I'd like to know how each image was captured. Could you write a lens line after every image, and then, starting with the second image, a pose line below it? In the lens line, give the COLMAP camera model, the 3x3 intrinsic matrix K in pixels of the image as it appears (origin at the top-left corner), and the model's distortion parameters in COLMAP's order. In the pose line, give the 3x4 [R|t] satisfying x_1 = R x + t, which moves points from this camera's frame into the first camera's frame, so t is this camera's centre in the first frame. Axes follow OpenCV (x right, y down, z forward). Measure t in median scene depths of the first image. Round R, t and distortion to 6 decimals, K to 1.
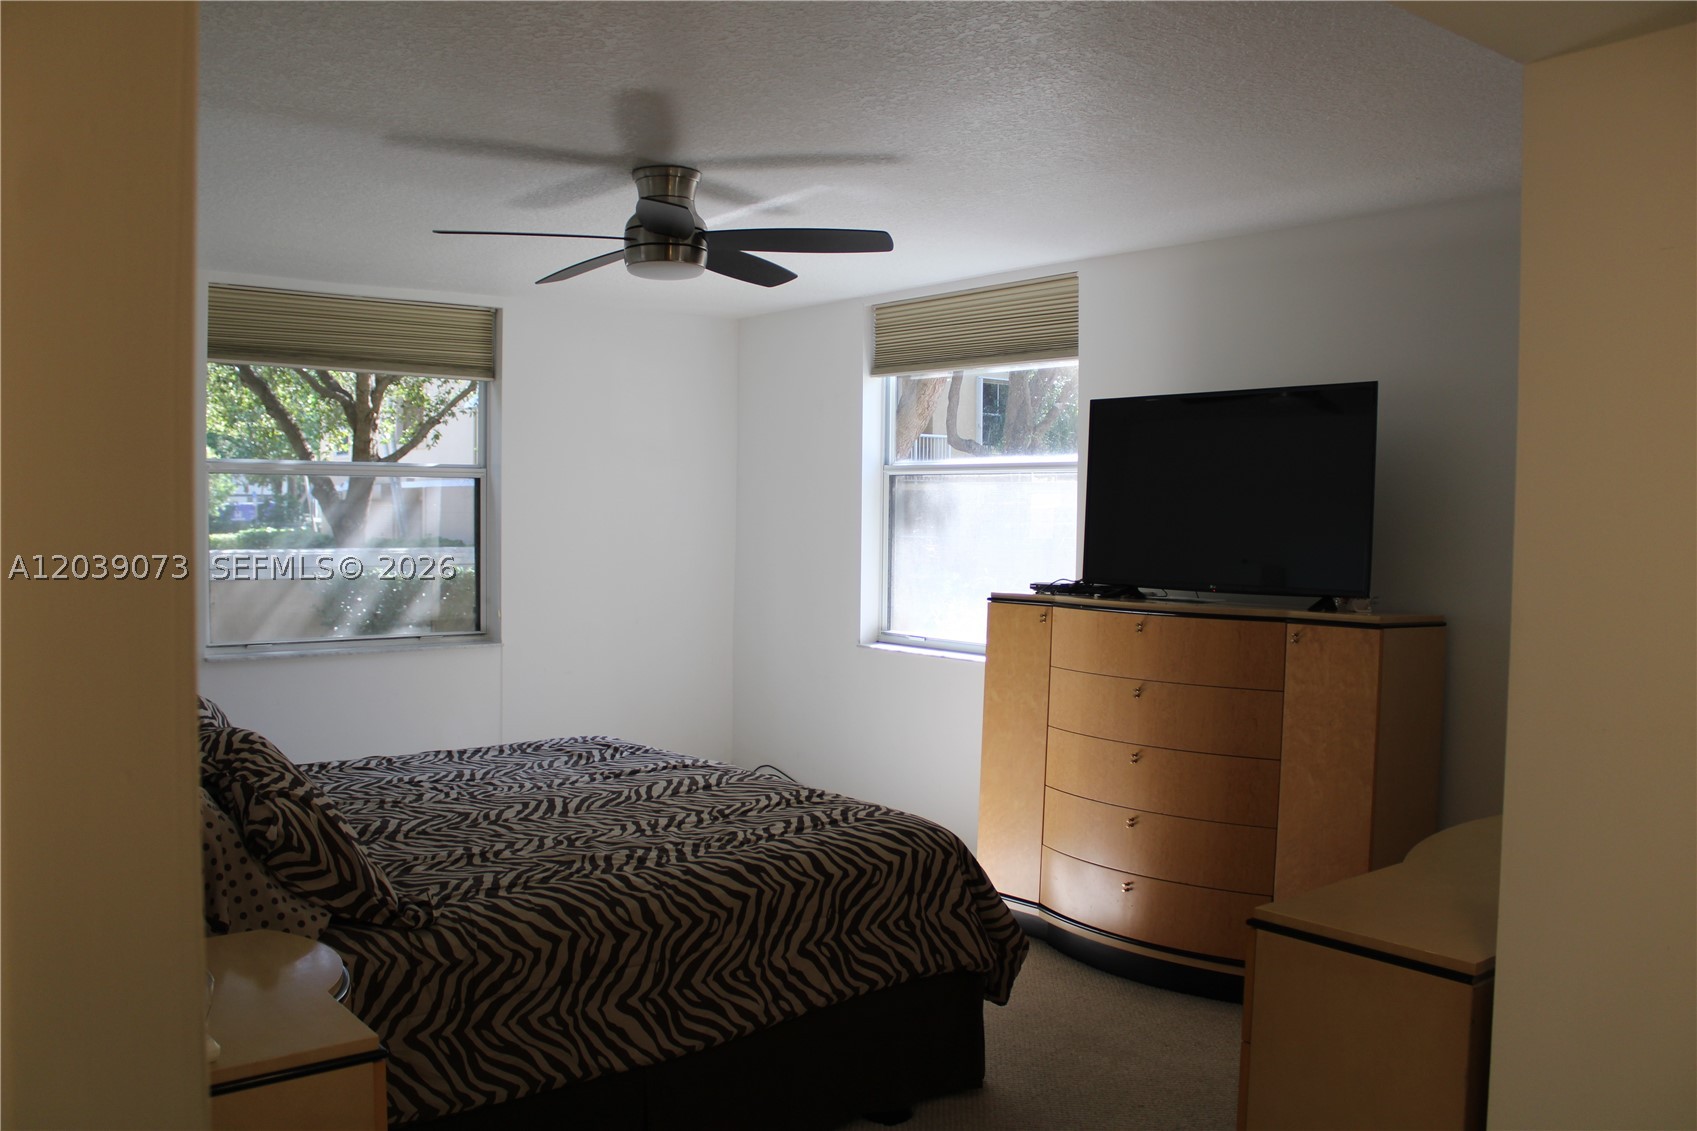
lens RADIAL K [[1411.7, 0, 864.1], [0, 1411.7, 565.1], [0, 0, 1]] dist [-0.153330, 0.114081]
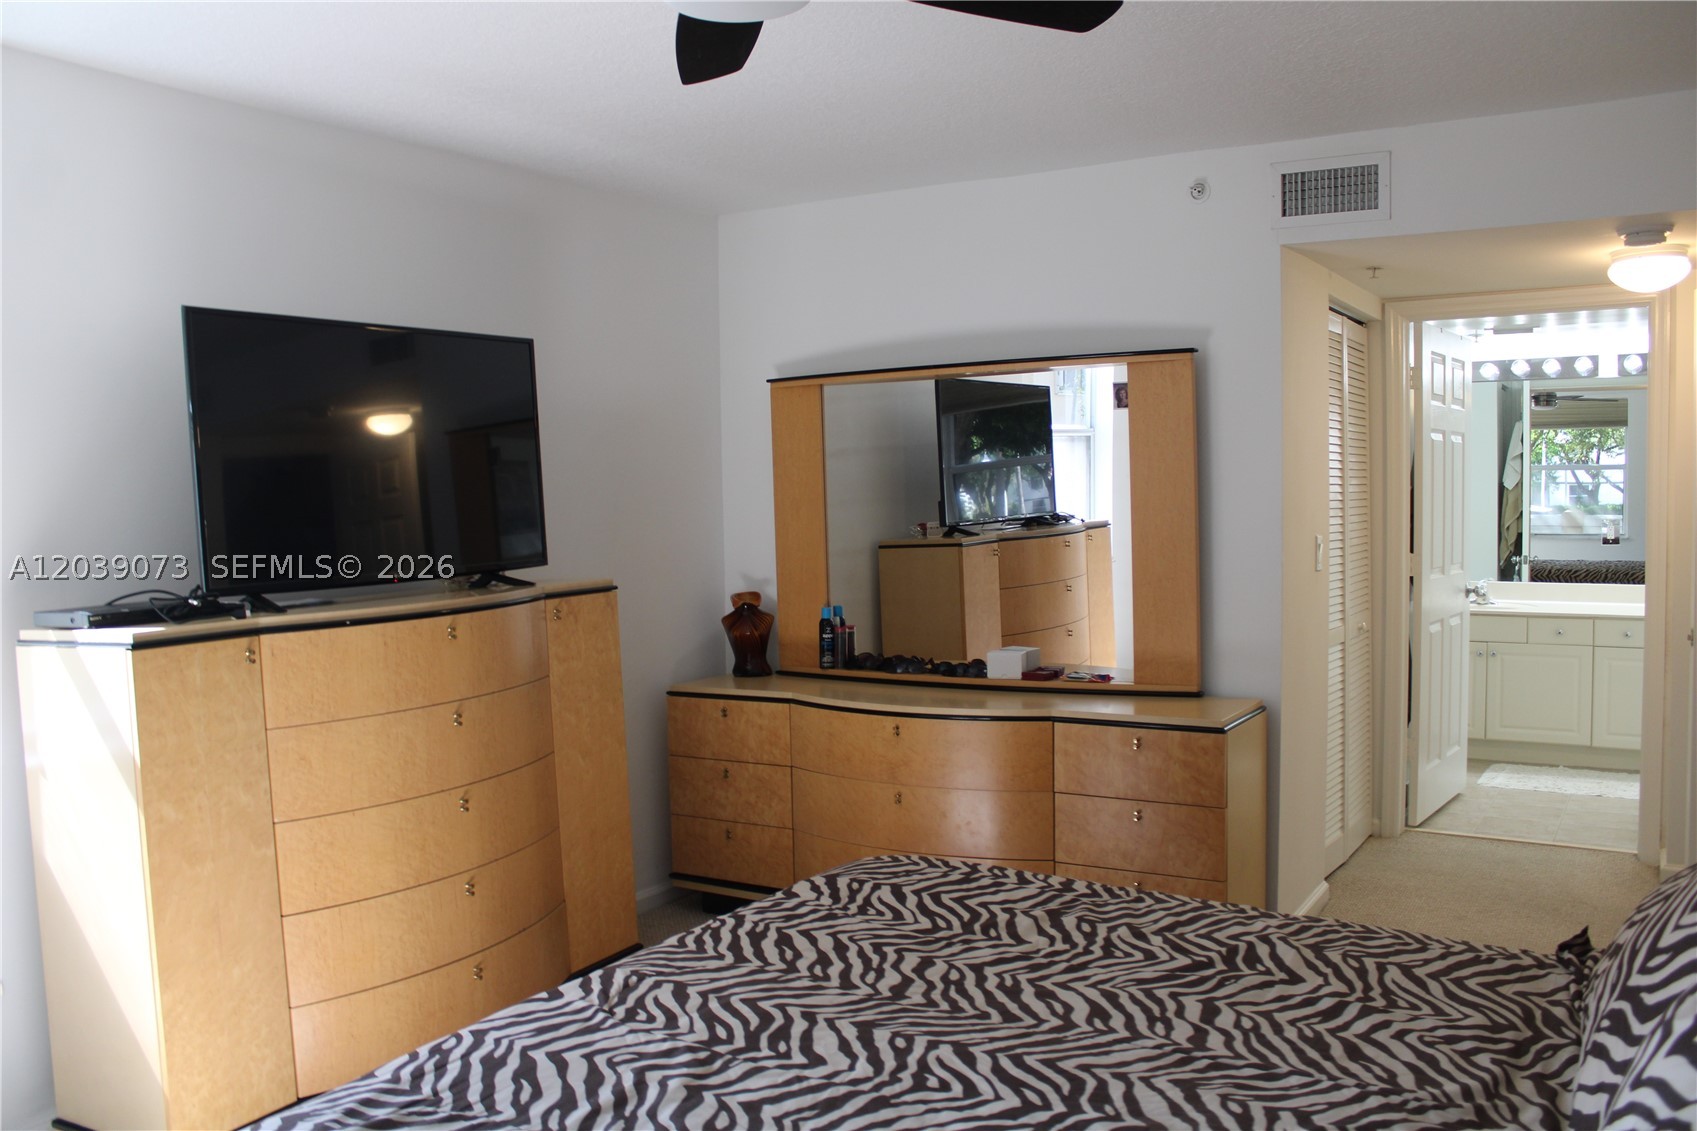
lens RADIAL K [[1411.7, 0, 851.4], [0, 1411.7, 566.3], [0, 0, 1]] dist [-0.153330, 0.114081]
pose [[-0.309773, -0.058974, 0.948980, -0.483767], [0.057058, 0.995123, 0.080466, -0.032407], [-0.949097, 0.079073, -0.304897, 0.856731]]
